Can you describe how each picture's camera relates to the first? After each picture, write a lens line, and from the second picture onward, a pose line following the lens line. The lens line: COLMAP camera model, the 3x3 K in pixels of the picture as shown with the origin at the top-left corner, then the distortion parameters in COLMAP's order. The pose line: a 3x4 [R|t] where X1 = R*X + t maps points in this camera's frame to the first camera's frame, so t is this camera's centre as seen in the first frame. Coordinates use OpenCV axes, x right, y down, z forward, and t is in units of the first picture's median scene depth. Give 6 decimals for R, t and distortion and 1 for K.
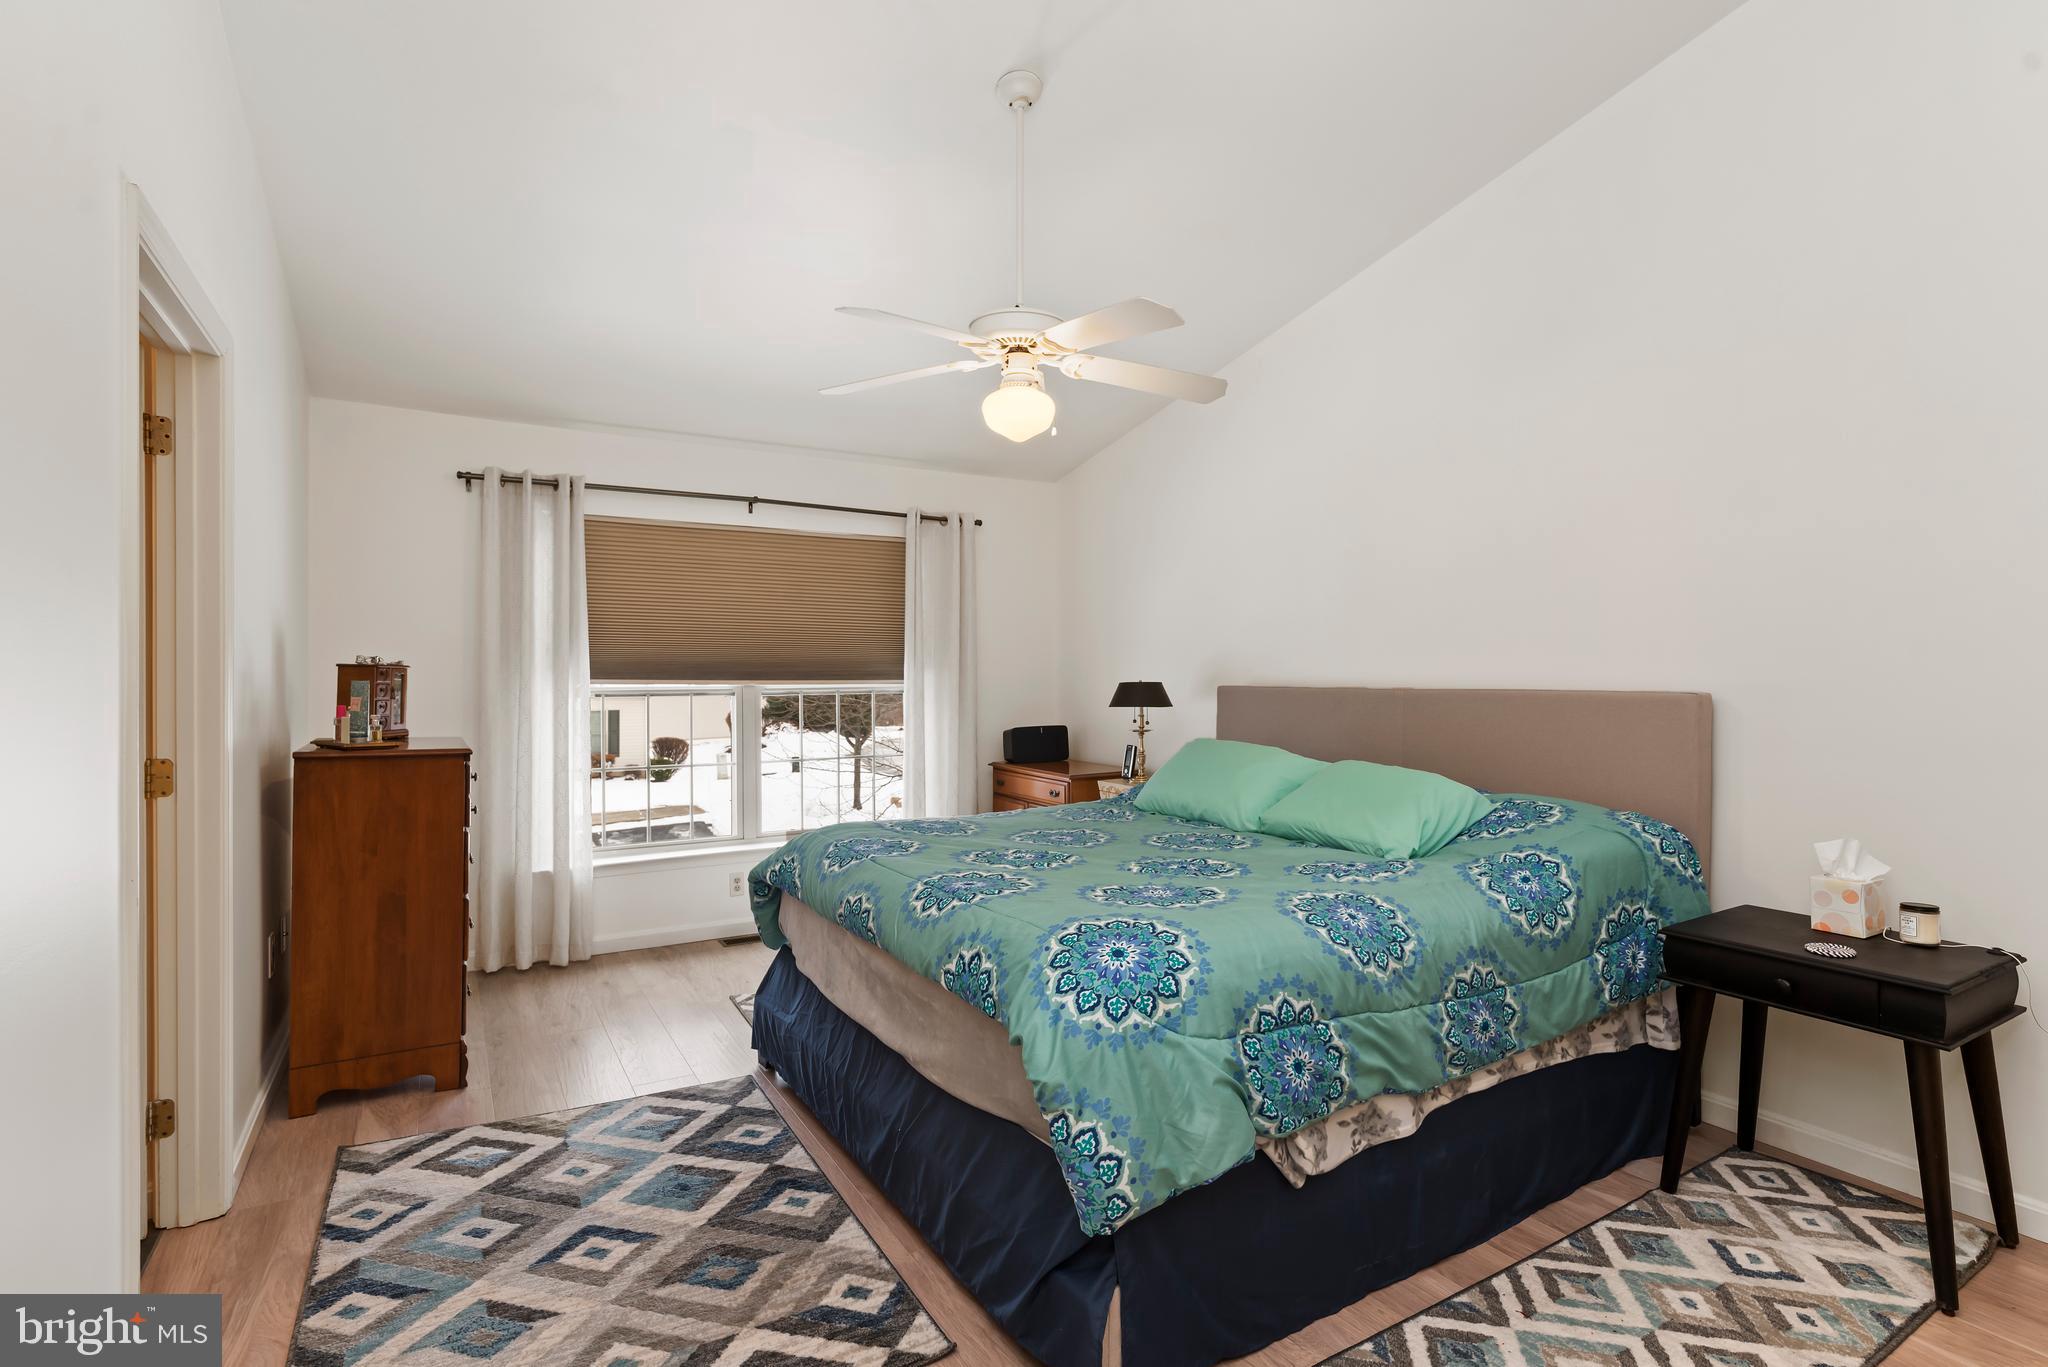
lens RADIAL K [[1002.2, 0, 1046.6], [0, 1002.2, 677.0], [0, 0, 1]] dist [-0.001548, -0.000271]
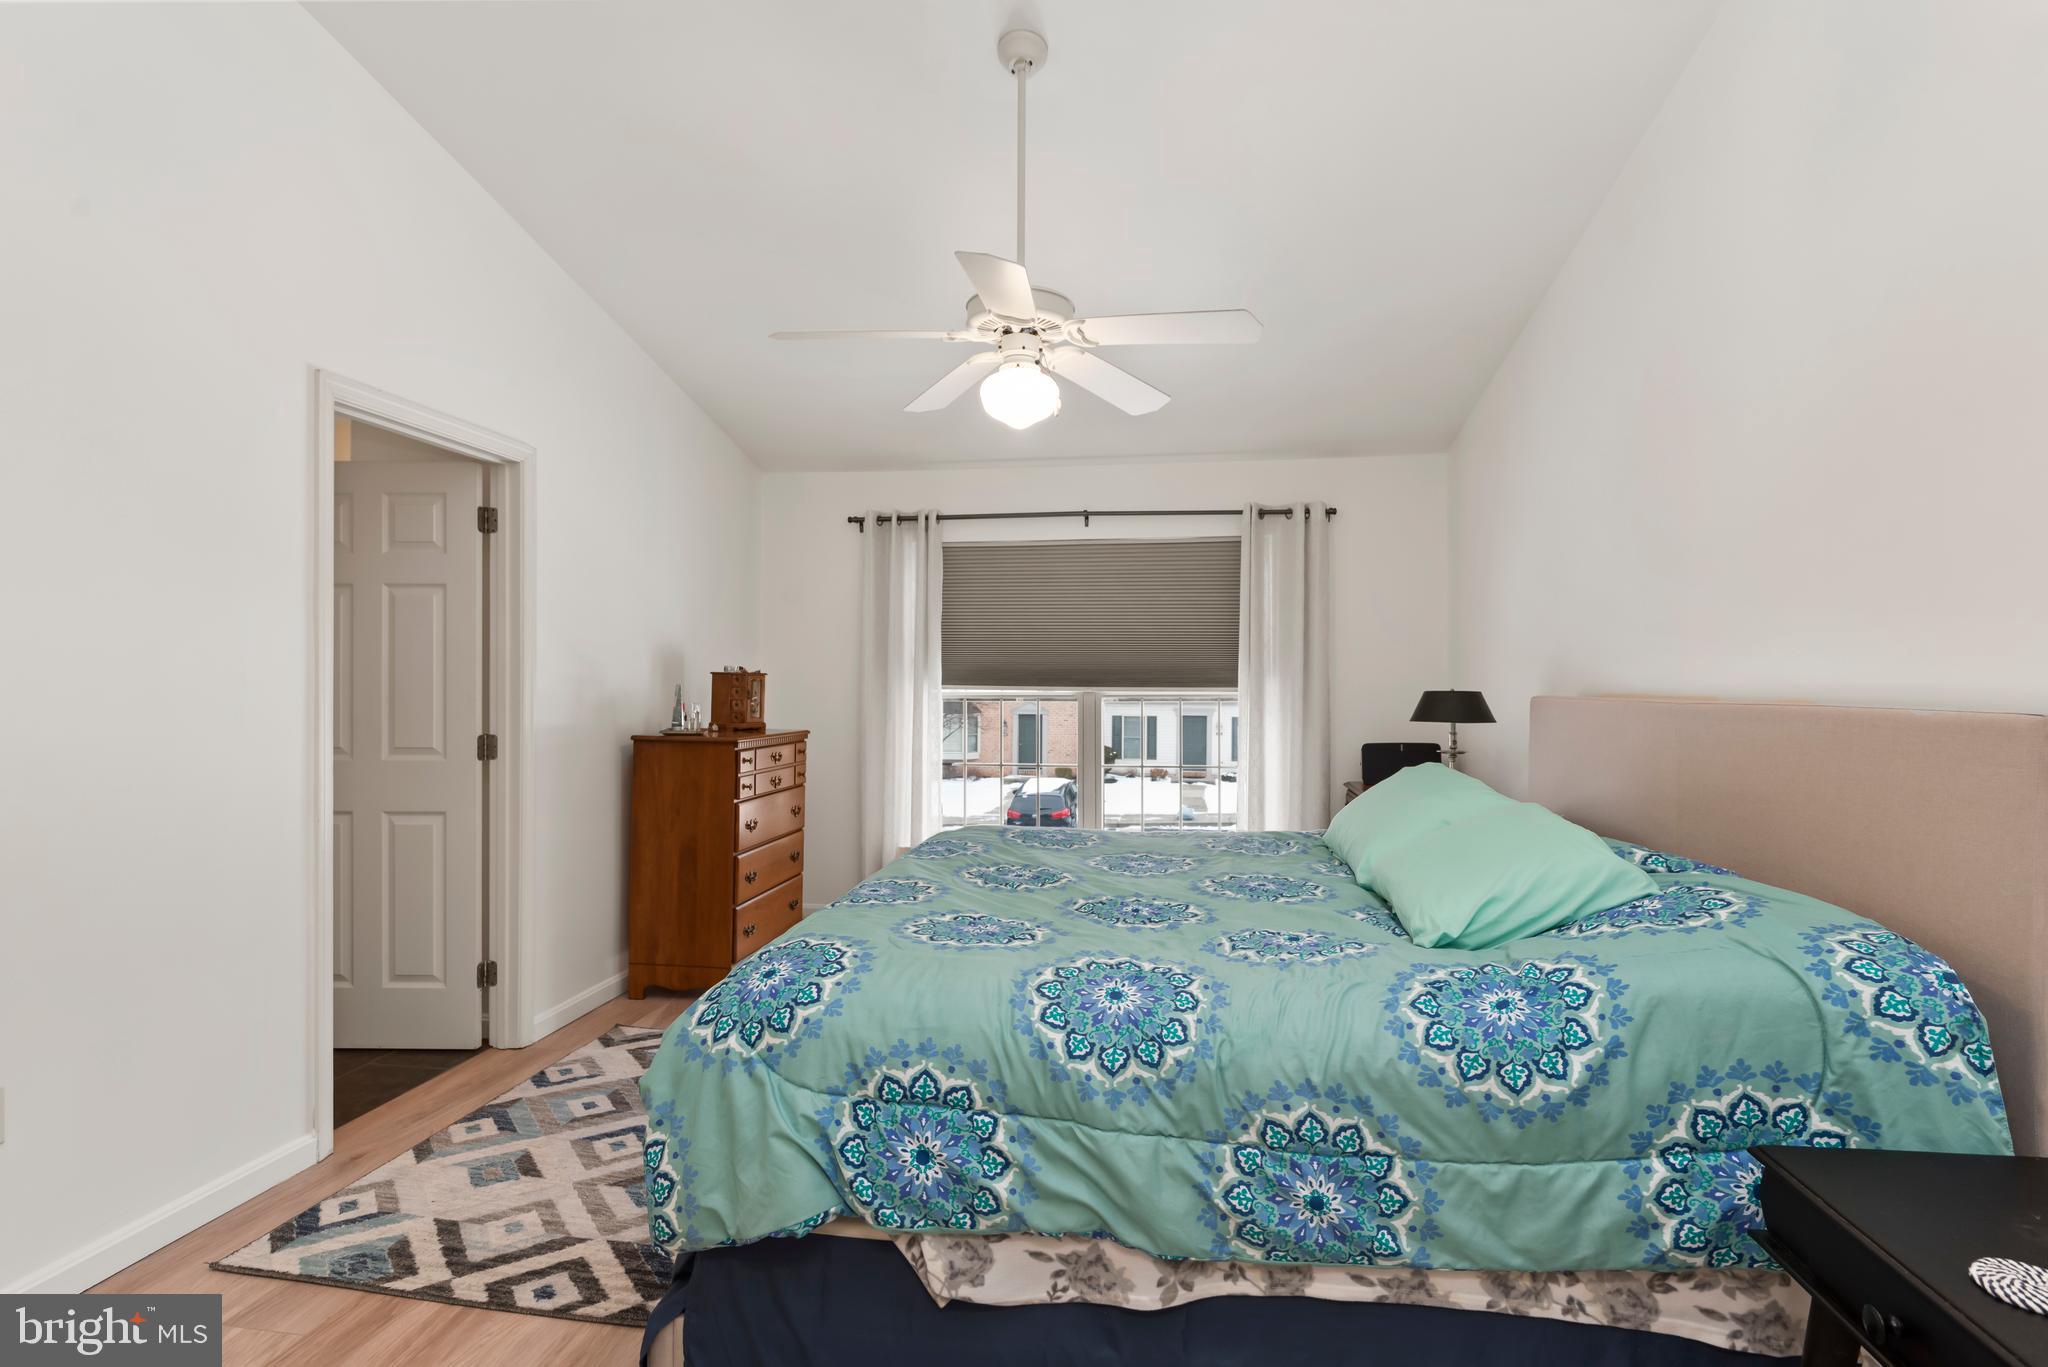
lens RADIAL K [[1000.5, 0, 1049.2], [0, 1000.5, 688.9], [0, 0, 1]] dist [-0.000200, 0.000101]
pose [[0.772812, 0.005600, -0.634610, 0.674684], [-0.005065, 0.999984, 0.002656, 0.005037], [0.634615, 0.001161, 0.772828, 0.347586]]
